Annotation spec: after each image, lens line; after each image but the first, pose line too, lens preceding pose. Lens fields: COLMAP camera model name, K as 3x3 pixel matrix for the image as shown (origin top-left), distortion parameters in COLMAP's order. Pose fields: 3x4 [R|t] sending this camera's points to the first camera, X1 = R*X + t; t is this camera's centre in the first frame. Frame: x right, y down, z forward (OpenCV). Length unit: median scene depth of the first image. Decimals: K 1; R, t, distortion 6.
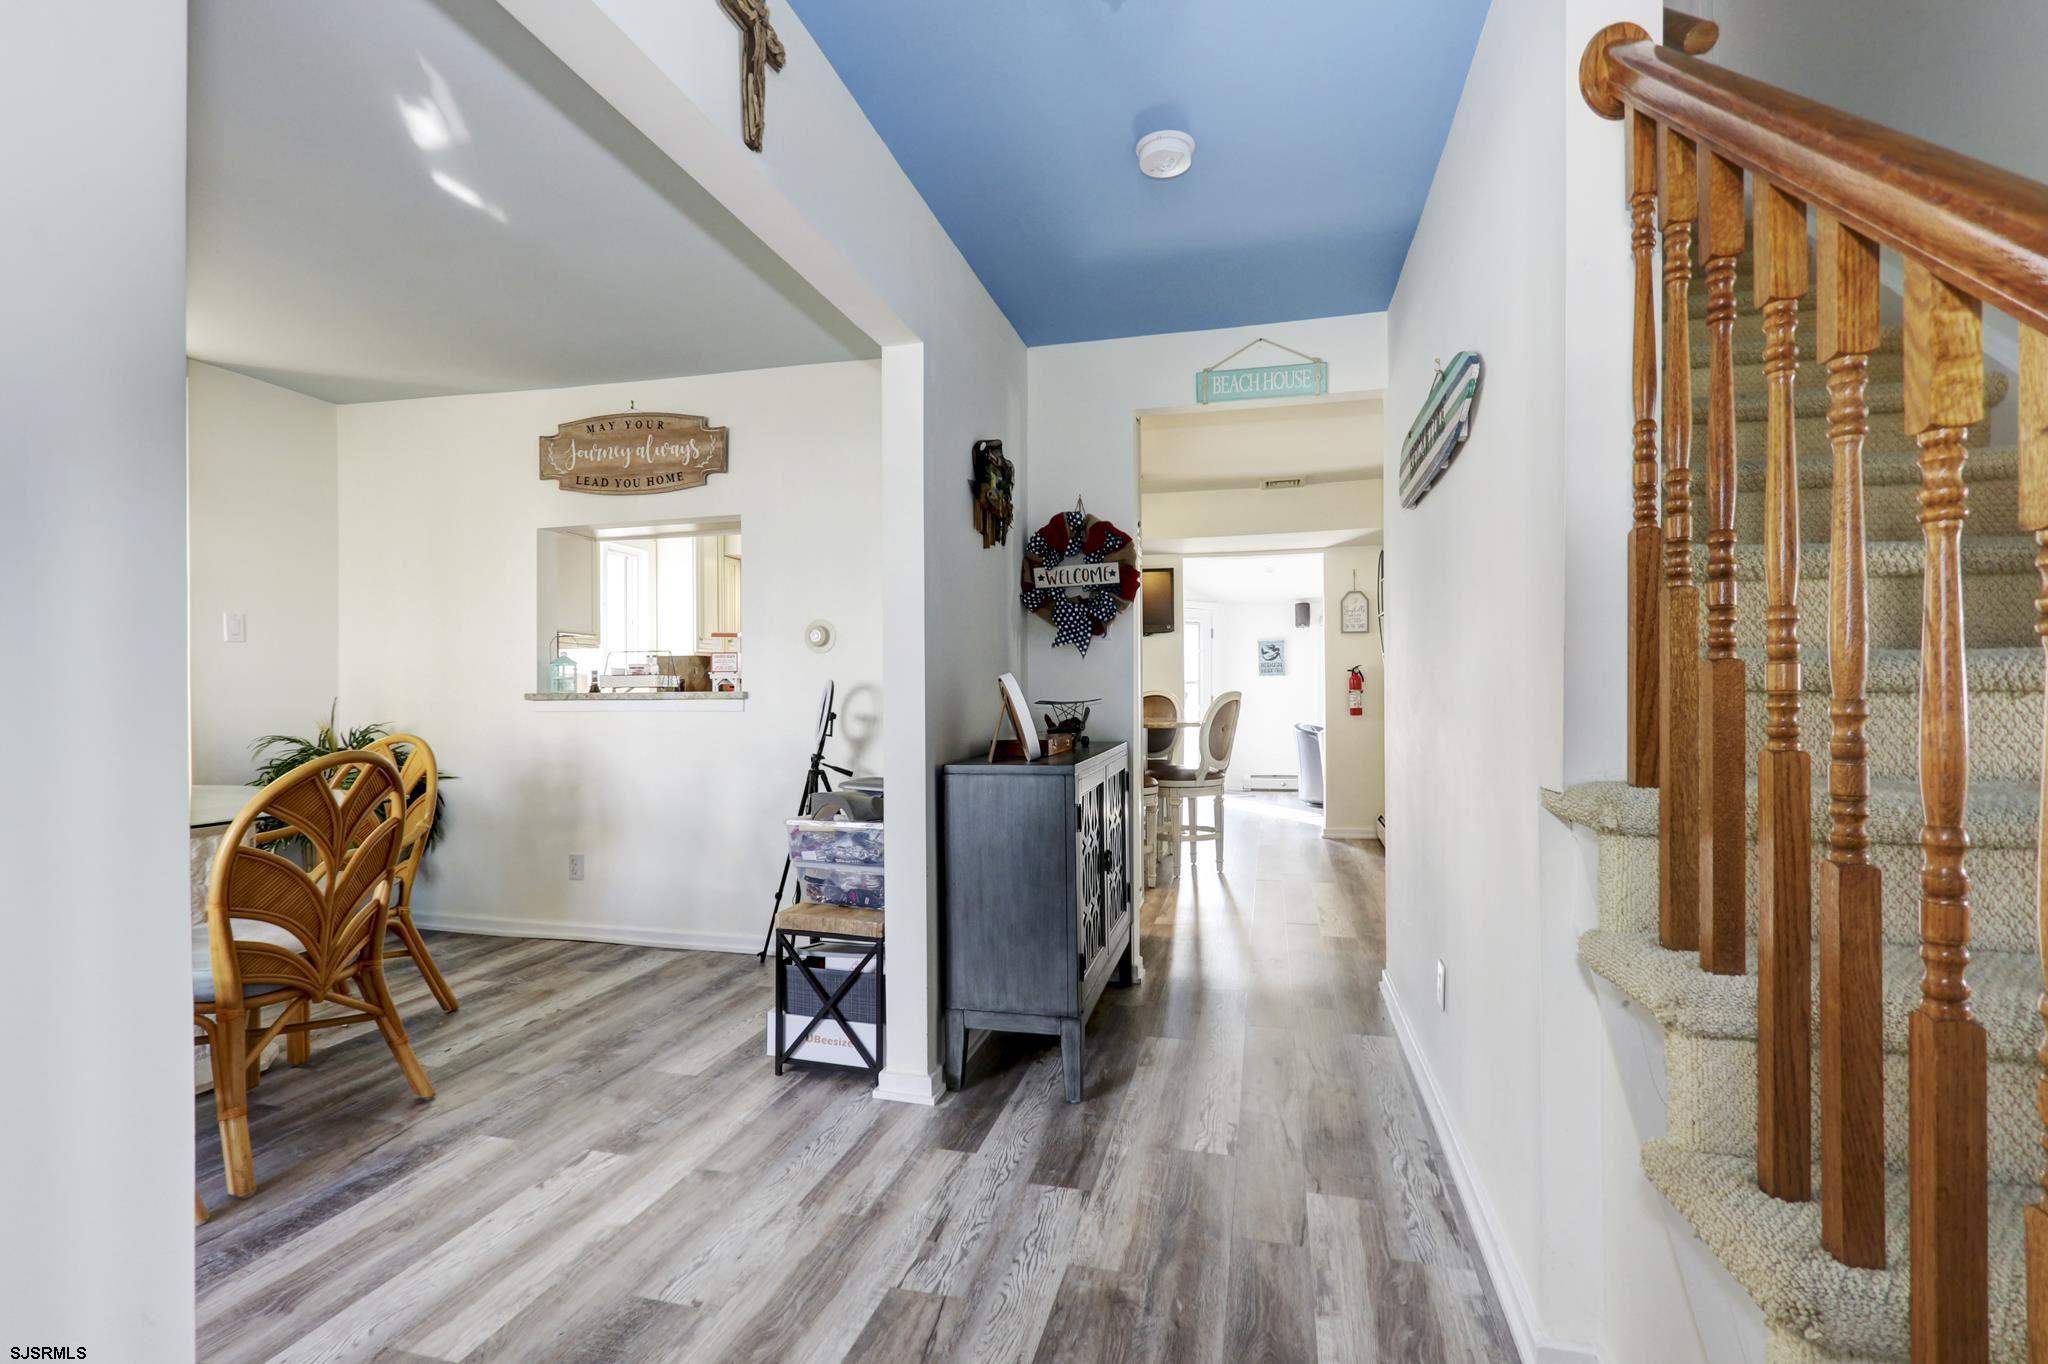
lens RADIAL K [[986.0, 0, 1020.6], [0, 986.0, 688.8], [0, 0, 1]] dist [-0.017510, 0.005441]
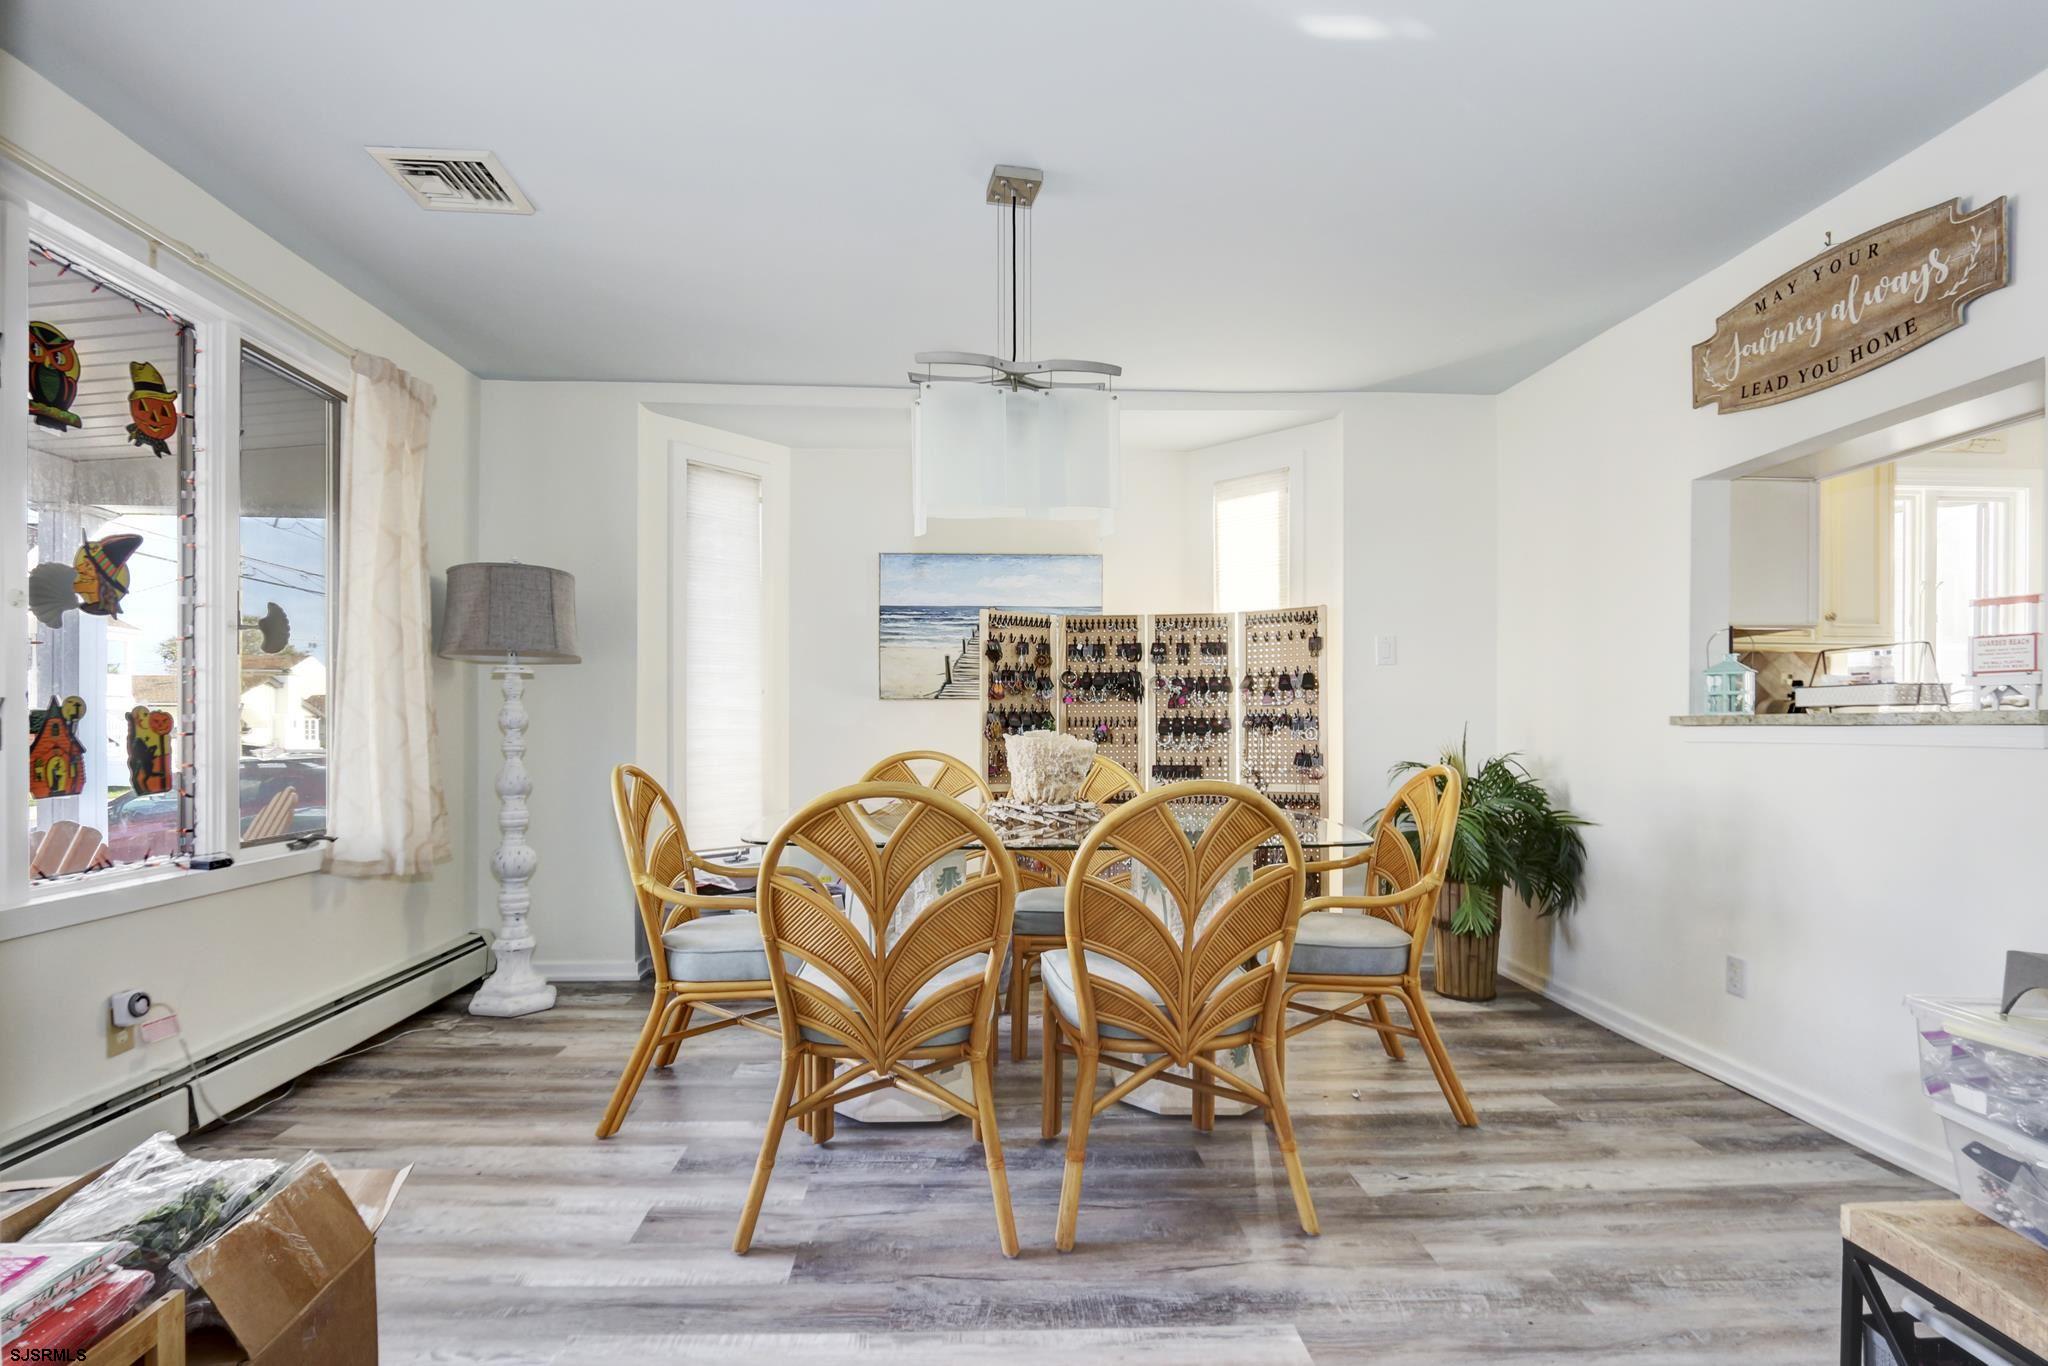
lens RADIAL K [[986.0, 0, 1018.3], [0, 986.0, 733.5], [0, 0, 1]] dist [-0.017510, 0.005441]
pose [[0.282817, 0.013680, -0.959076, 0.044773], [0.002438, 0.999885, 0.014980, 0.005813], [0.959171, -0.006575, 0.282751, 0.355216]]
